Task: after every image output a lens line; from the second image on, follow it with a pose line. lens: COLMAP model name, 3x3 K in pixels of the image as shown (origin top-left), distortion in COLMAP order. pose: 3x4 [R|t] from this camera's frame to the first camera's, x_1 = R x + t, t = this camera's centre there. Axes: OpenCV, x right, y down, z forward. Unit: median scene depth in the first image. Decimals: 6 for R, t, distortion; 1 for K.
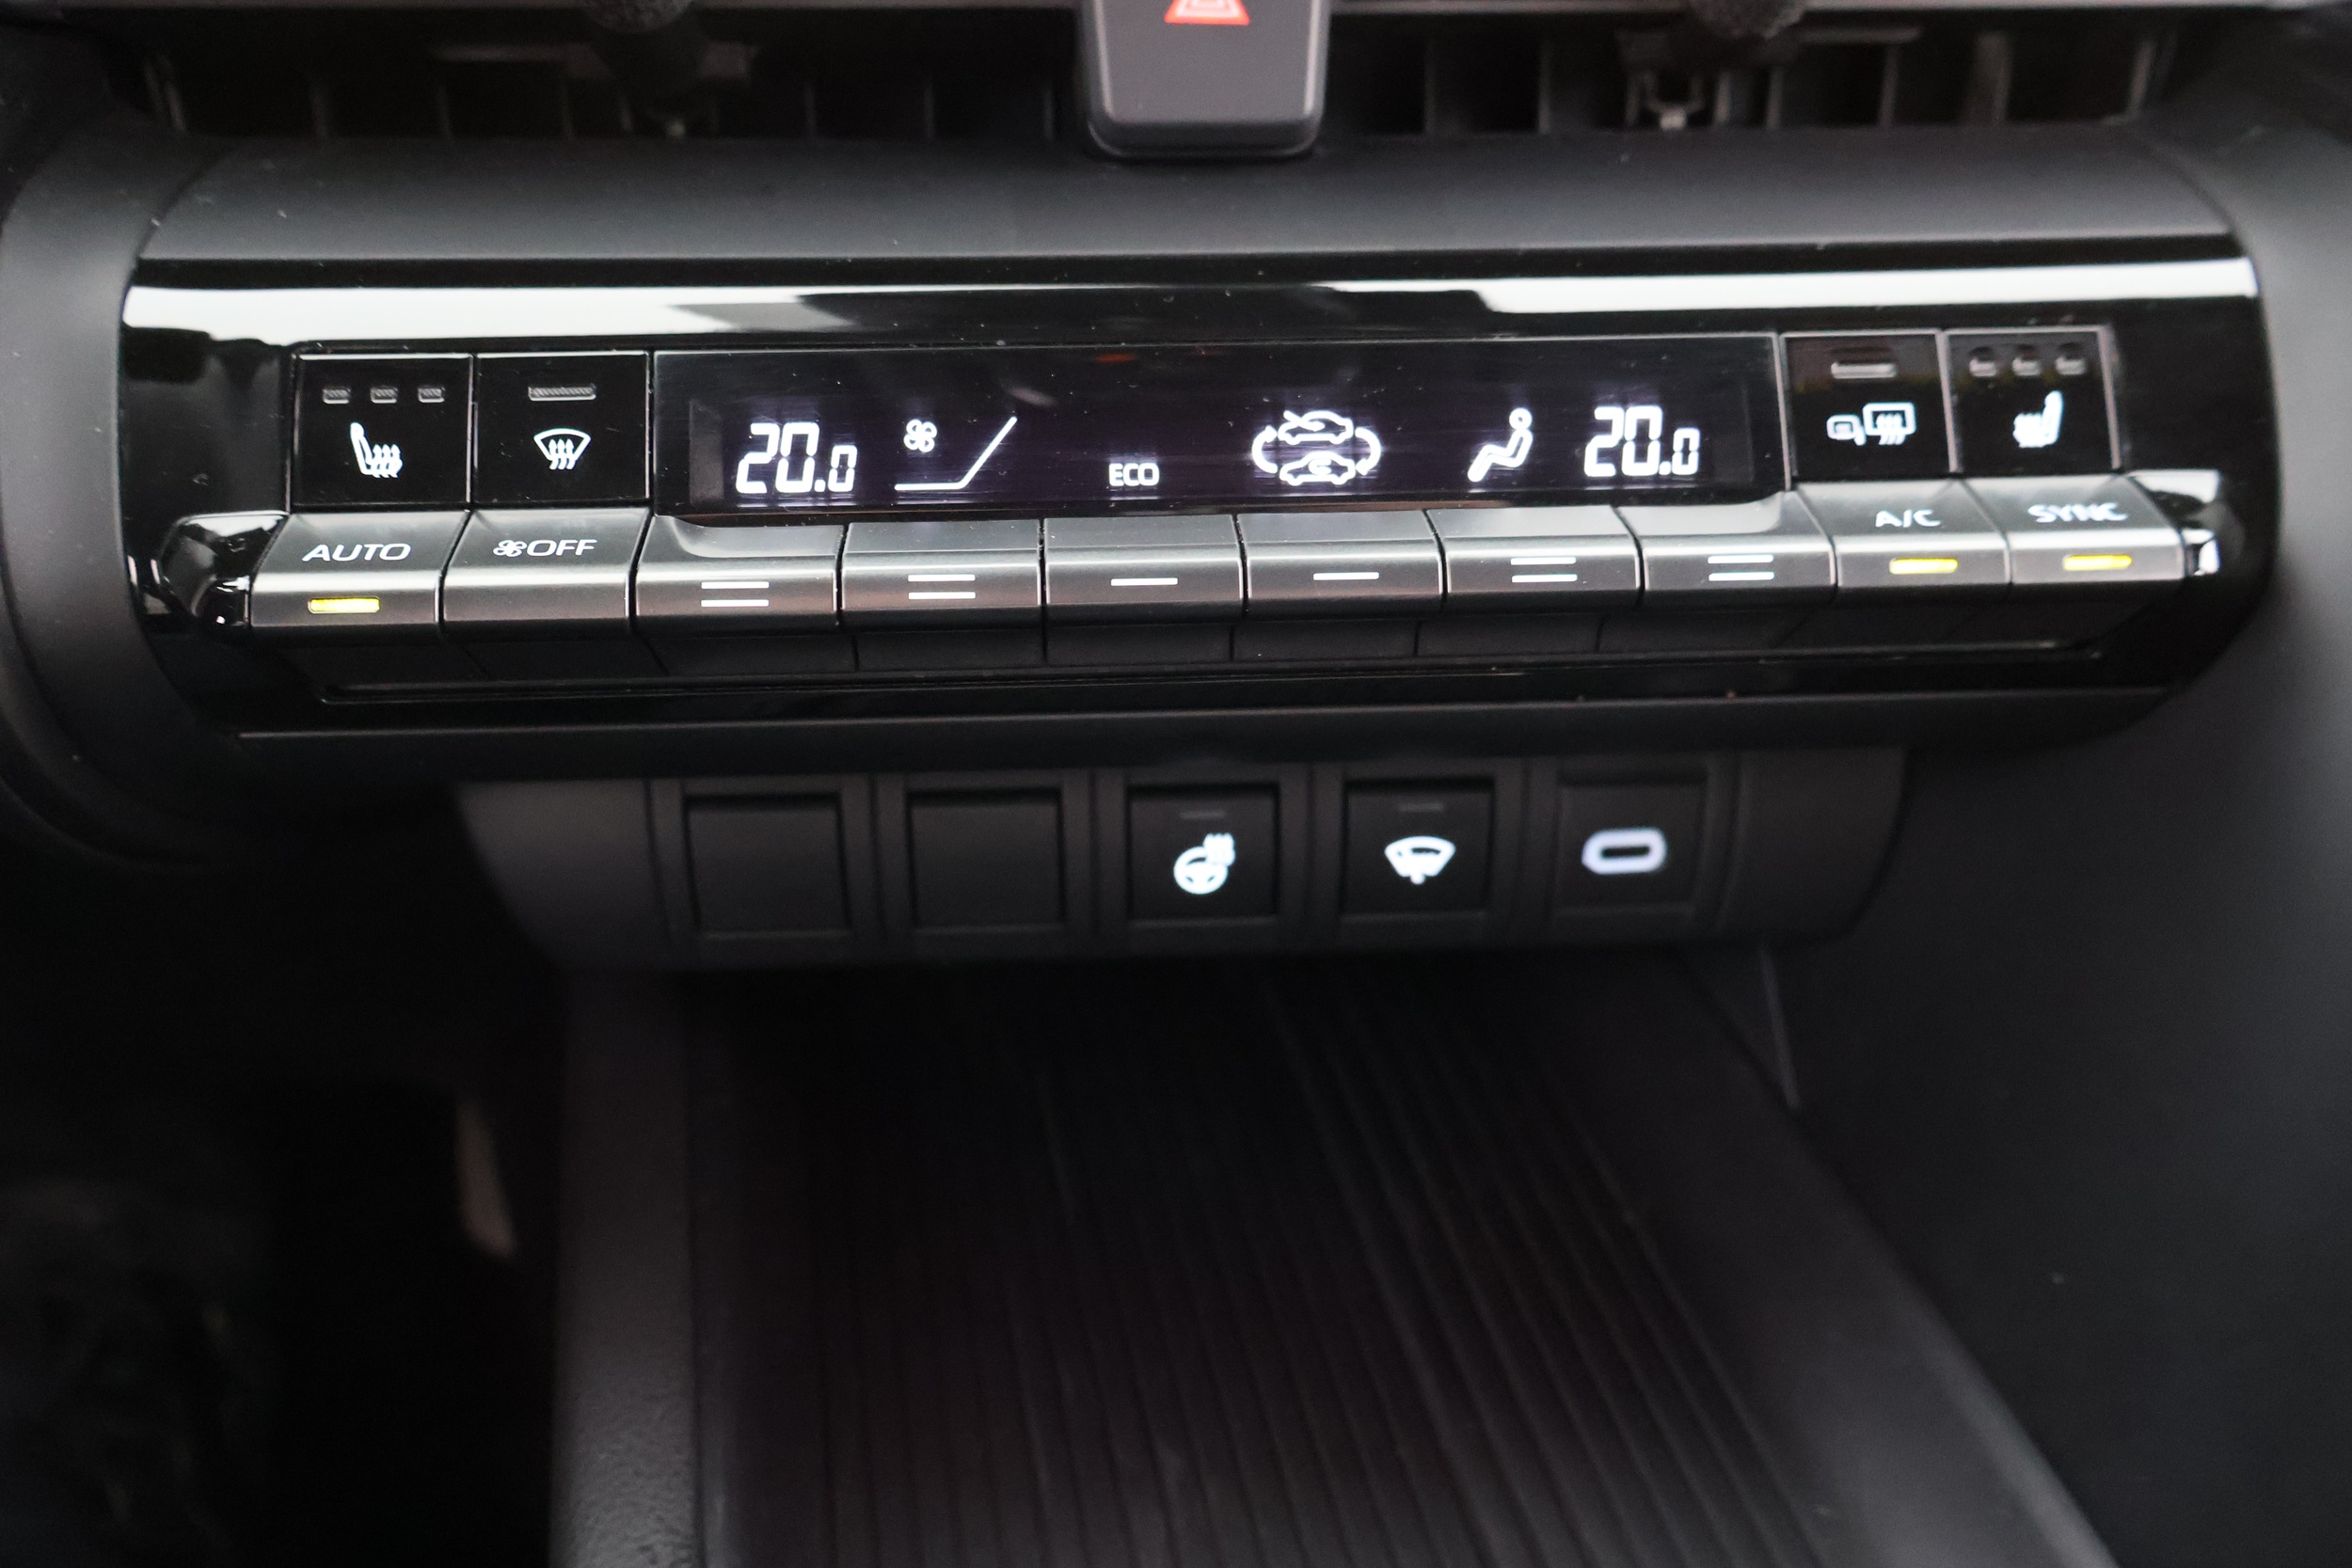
lens RADIAL K [[1969.5, 0, 1176.0], [0, 1969.5, 784.0], [0, 0, 1]] dist [-0.006414, 0.011962]
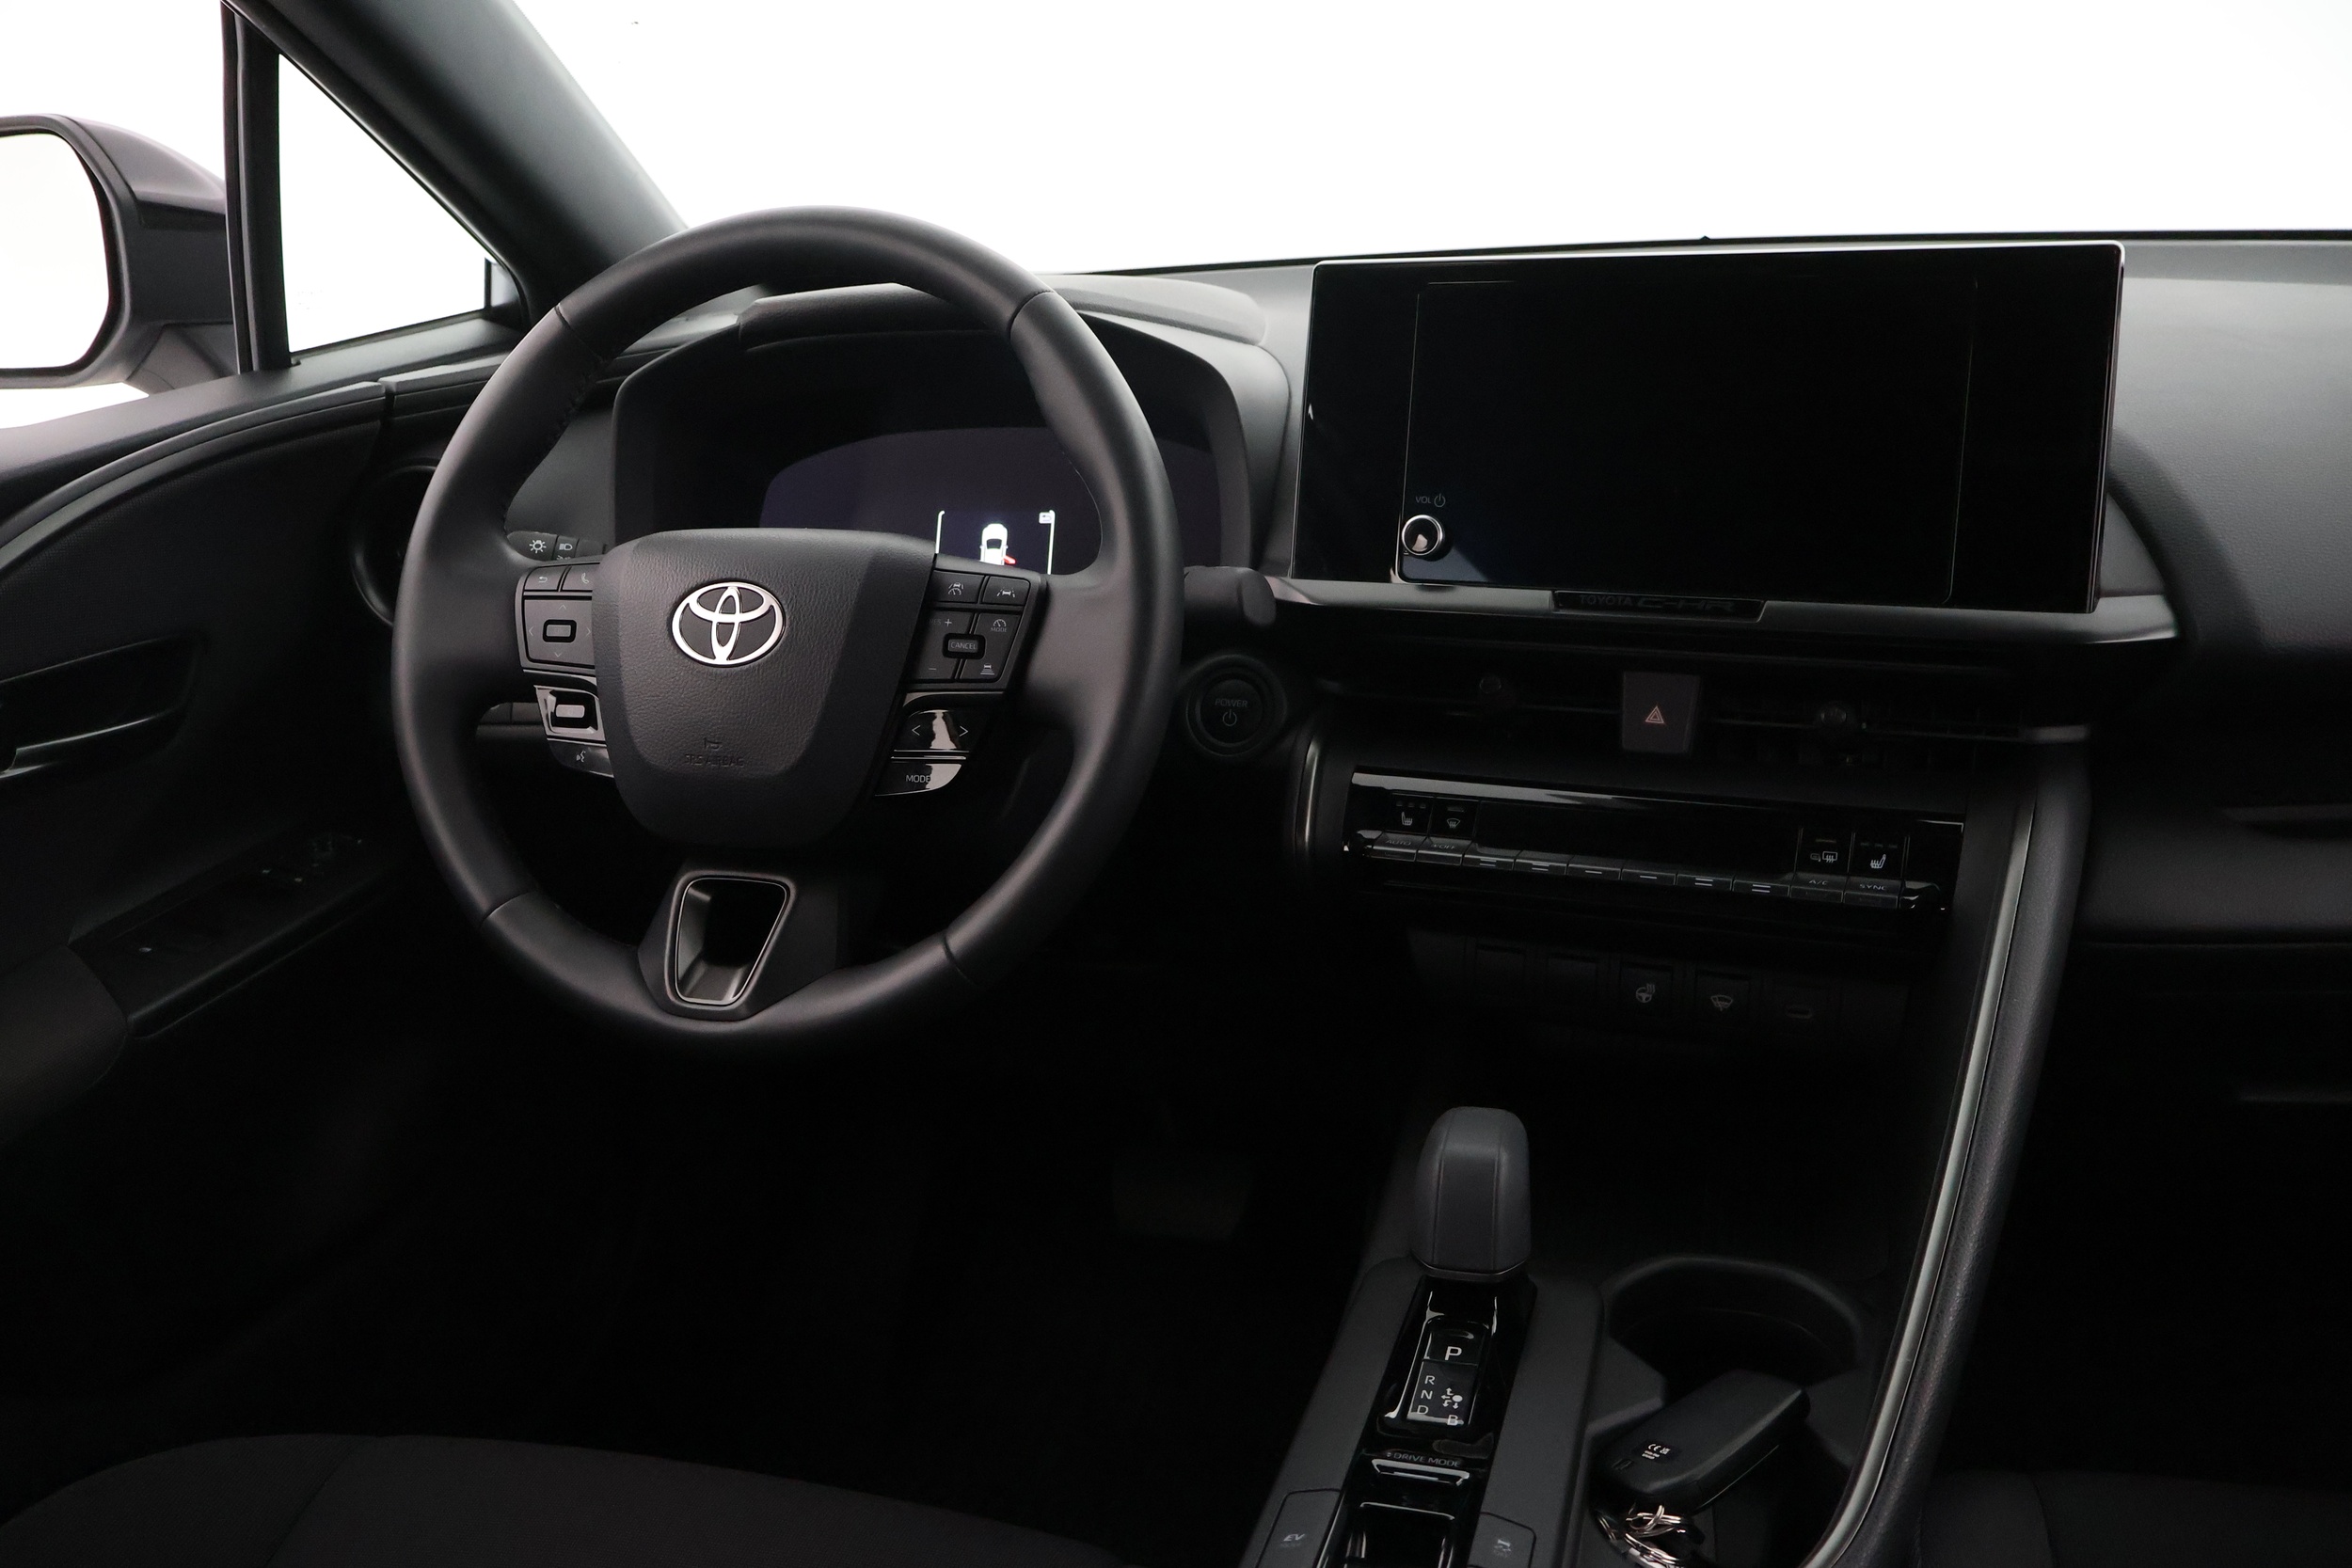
lens RADIAL K [[1969.5, 0, 1176.0], [0, 1969.5, 784.0], [0, 0, 1]] dist [-0.006414, 0.011962]
pose [[0.884064, 0.092837, -0.458052, 0.932032], [-0.197589, 0.962420, -0.186298, 0.559565], [0.423543, 0.255205, 0.869185, -2.502902]]
